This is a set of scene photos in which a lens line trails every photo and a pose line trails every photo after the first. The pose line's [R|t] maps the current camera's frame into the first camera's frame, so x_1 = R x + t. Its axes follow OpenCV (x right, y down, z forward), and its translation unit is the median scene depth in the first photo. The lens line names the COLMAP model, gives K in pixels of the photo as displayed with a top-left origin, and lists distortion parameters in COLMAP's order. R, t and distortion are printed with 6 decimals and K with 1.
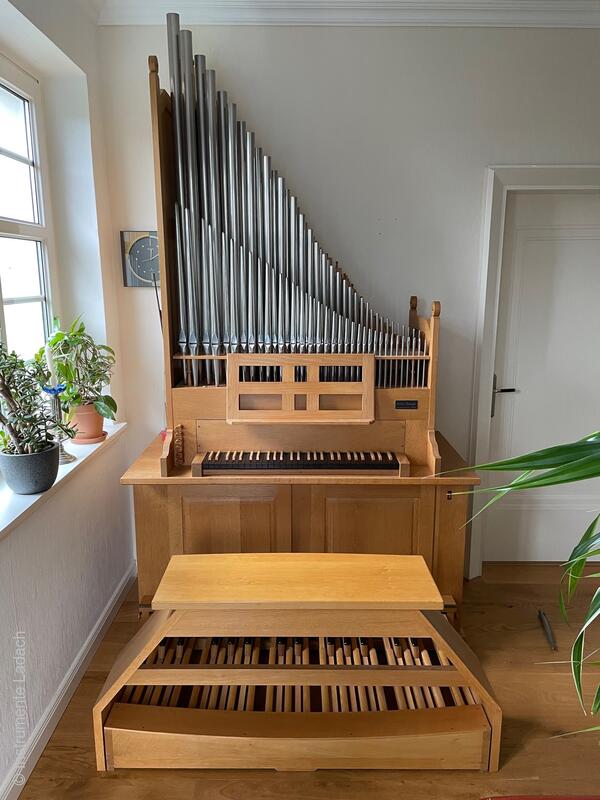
lens RADIAL K [[610.1, 0, 302.3], [0, 610.1, 400.9], [0, 0, 1]] dist [0.031585, -0.057021]
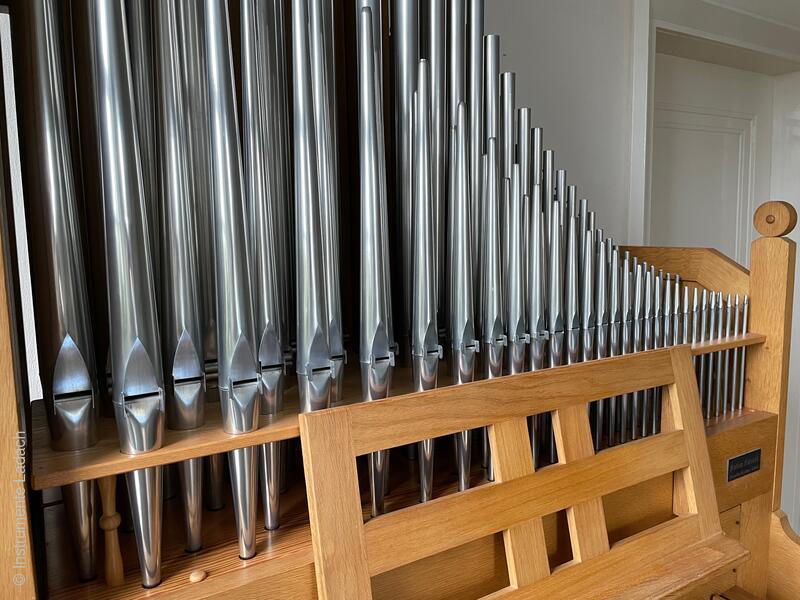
lens RADIAL K [[610.1, 0, 400.6], [0, 610.1, 300.3], [0, 0, 1]] dist [0.031585, -0.057021]
pose [[0.858274, -0.082114, 0.506580, -0.204984], [0.136650, 0.988046, -0.071363, -0.098865], [-0.494665, 0.130473, 0.859234, 0.759246]]
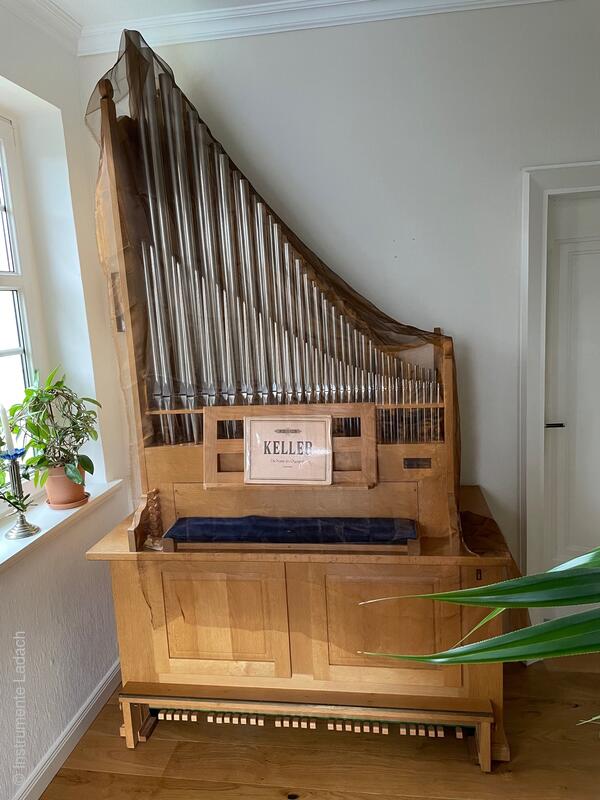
lens RADIAL K [[610.1, 0, 302.2], [0, 610.1, 397.2], [0, 0, 1]] dist [0.031585, -0.057021]
pose [[0.987031, -0.029653, -0.157764, 0.149944], [0.023034, 0.998782, -0.043624, -0.049888], [0.158866, 0.039425, 0.986513, 0.165086]]
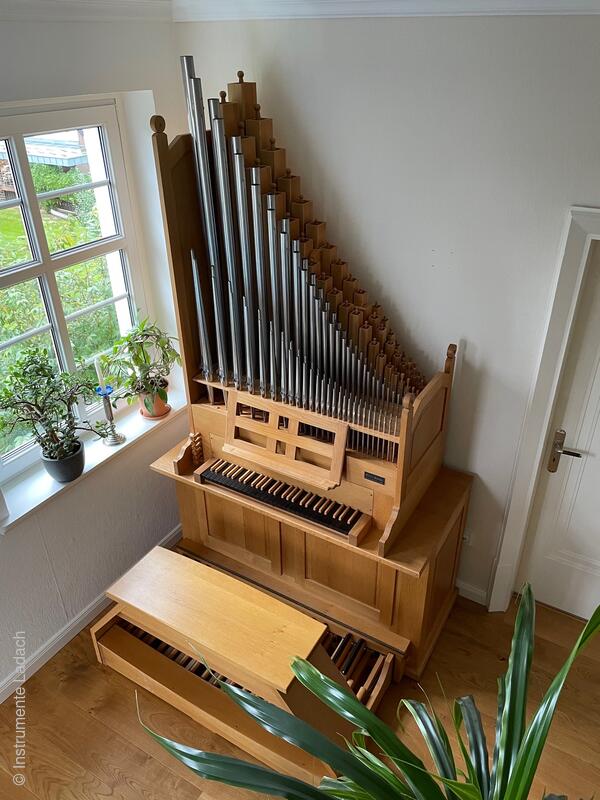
lens RADIAL K [[610.1, 0, 303.5], [0, 610.1, 399.0], [0, 0, 1]] dist [0.031585, -0.057021]
pose [[0.856491, 0.252211, -0.450348, 0.487794], [-0.094944, 0.934586, 0.342832, -0.445086], [0.507355, -0.250875, 0.824411, 0.149998]]
